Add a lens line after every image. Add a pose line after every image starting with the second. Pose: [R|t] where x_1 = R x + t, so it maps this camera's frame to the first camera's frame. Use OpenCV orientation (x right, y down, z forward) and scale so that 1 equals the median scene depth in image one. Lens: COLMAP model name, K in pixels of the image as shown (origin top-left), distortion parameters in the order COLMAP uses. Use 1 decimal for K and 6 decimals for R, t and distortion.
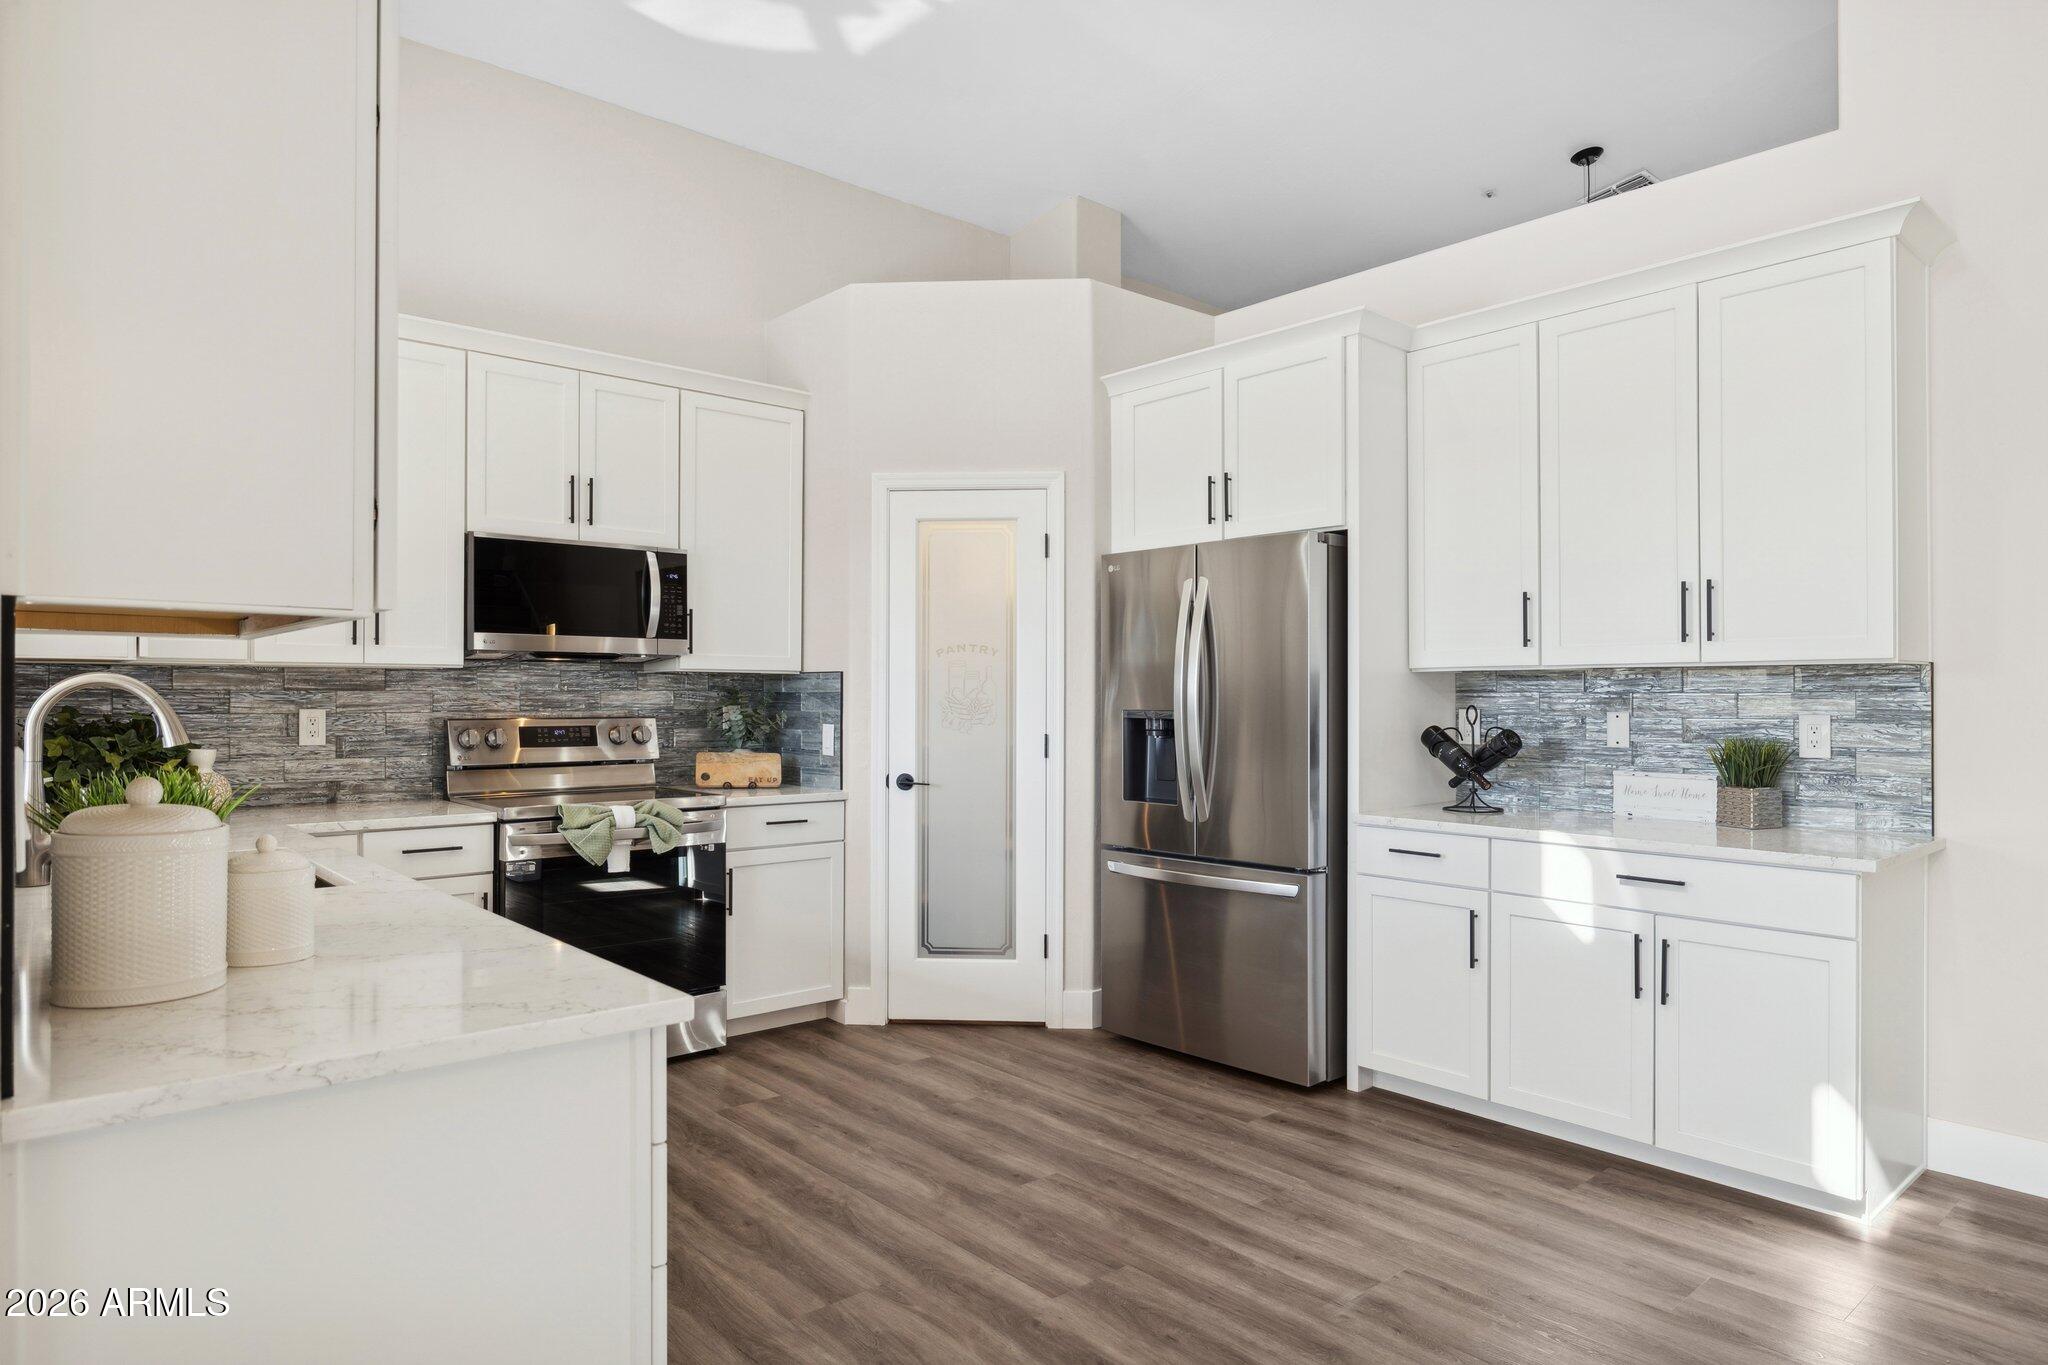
lens RADIAL K [[1227.2, 0, 1024.0], [0, 1227.2, 682.5], [0, 0, 1]] dist [0.000229, -0.000065]
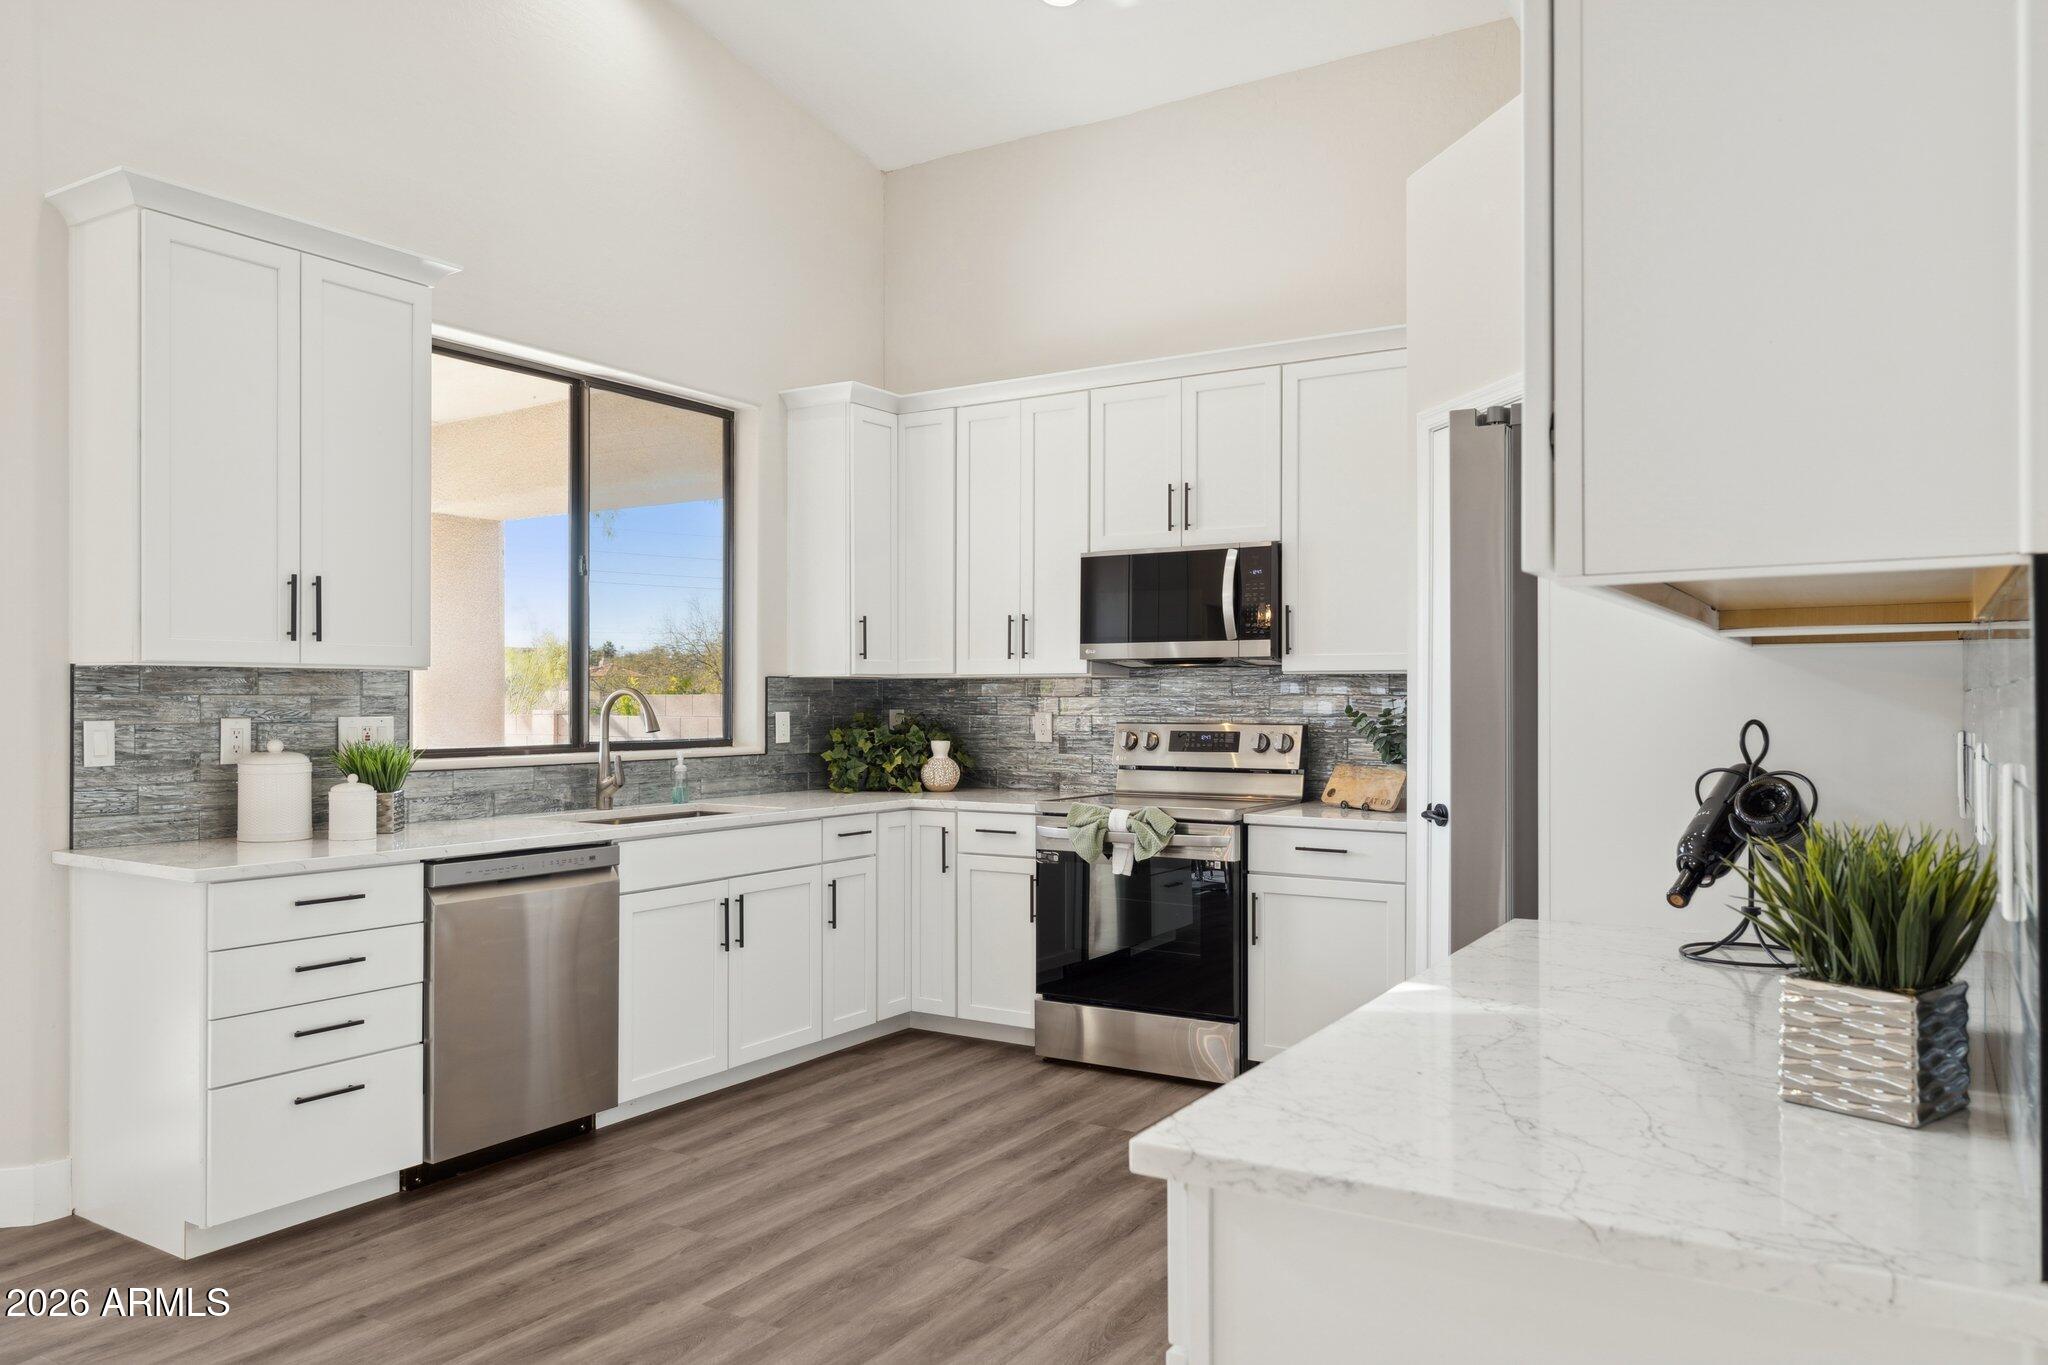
lens RADIAL K [[1410.3, 0, 1024.0], [0, 1410.3, 682.5], [0, 0, 1]] dist [0.003146, 0.001362]
pose [[0.287825, -0.013314, -0.957590, 0.749733], [0.010518, 0.999887, -0.010740, 0.007190], [0.957625, -0.006981, 0.287933, 0.575643]]
